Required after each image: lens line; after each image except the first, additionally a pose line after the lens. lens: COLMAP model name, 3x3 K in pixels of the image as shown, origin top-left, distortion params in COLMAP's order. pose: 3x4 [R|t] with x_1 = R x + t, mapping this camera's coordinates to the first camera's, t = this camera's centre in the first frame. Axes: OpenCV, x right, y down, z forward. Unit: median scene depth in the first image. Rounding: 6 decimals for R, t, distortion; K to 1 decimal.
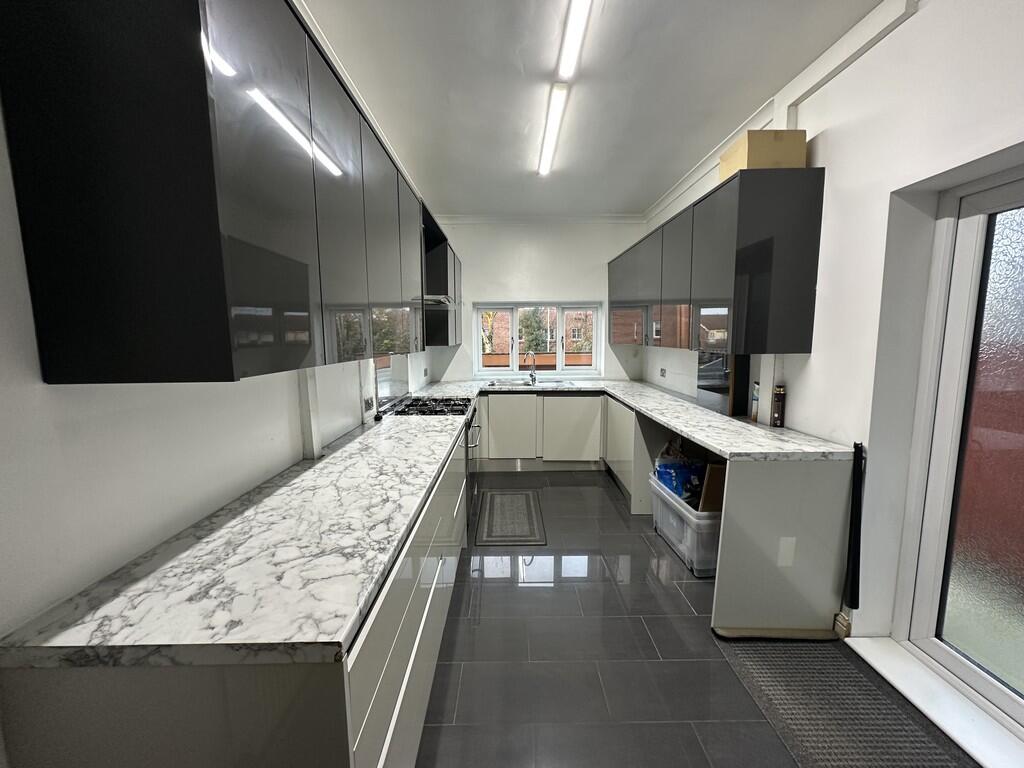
lens RADIAL K [[407.8, 0, 514.0], [0, 407.8, 382.9], [0, 0, 1]] dist [-0.001664, 0.000036]
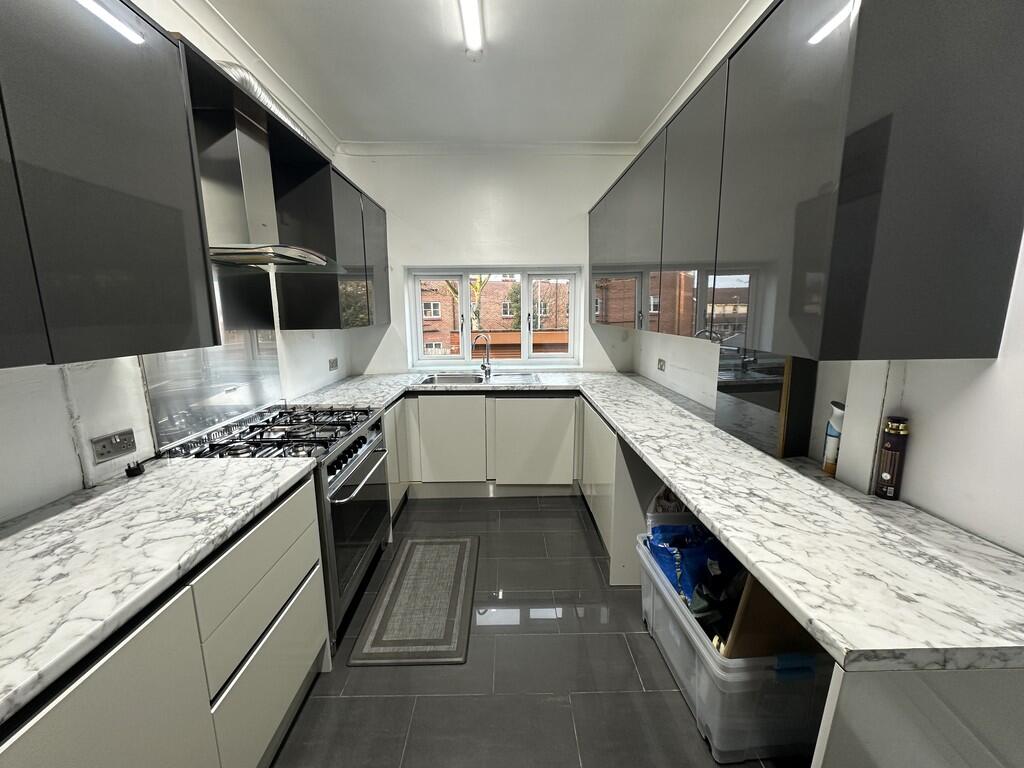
lens RADIAL K [[407.8, 0, 514.0], [0, 407.8, 382.9], [0, 0, 1]] dist [-0.001664, 0.000036]
pose [[0.999970, -0.001964, 0.007502, 0.120995], [0.001505, 0.998160, 0.060609, -0.044762], [-0.007608, -0.060596, 0.998133, 0.341304]]
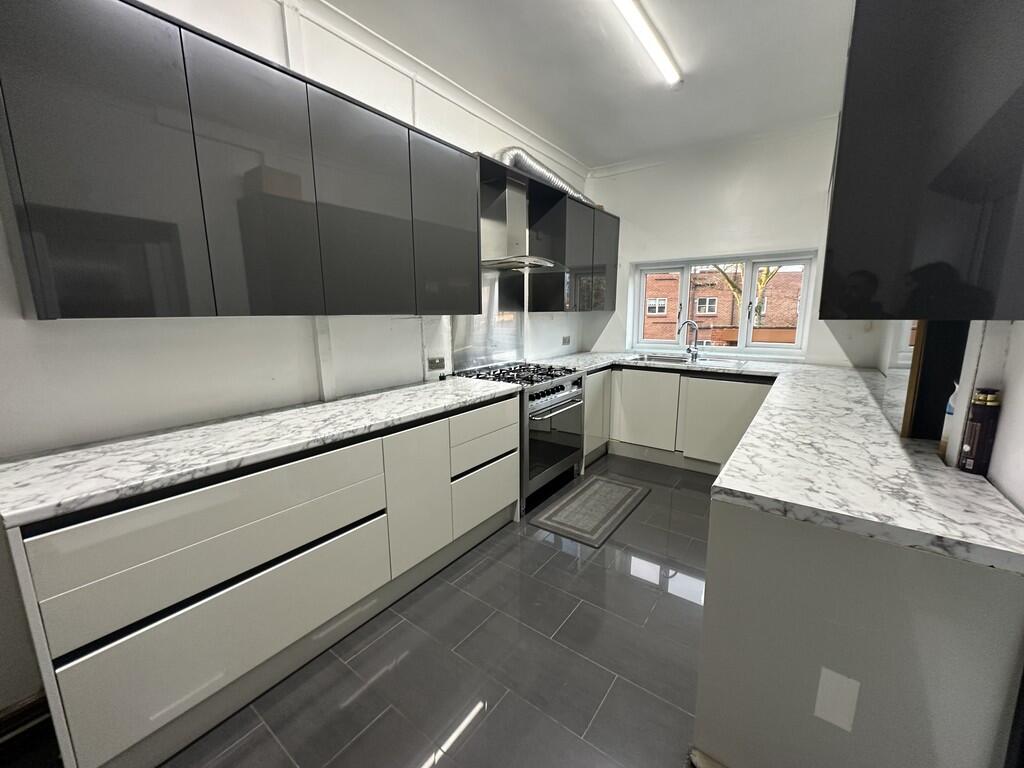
lens RADIAL K [[407.8, 0, 514.0], [0, 407.8, 382.9], [0, 0, 1]] dist [-0.001664, 0.000036]
pose [[0.799952, 0.105498, -0.590717, 0.327339], [-0.065941, 0.993917, 0.088209, -0.003940], [0.596430, -0.031611, 0.802043, 0.189273]]
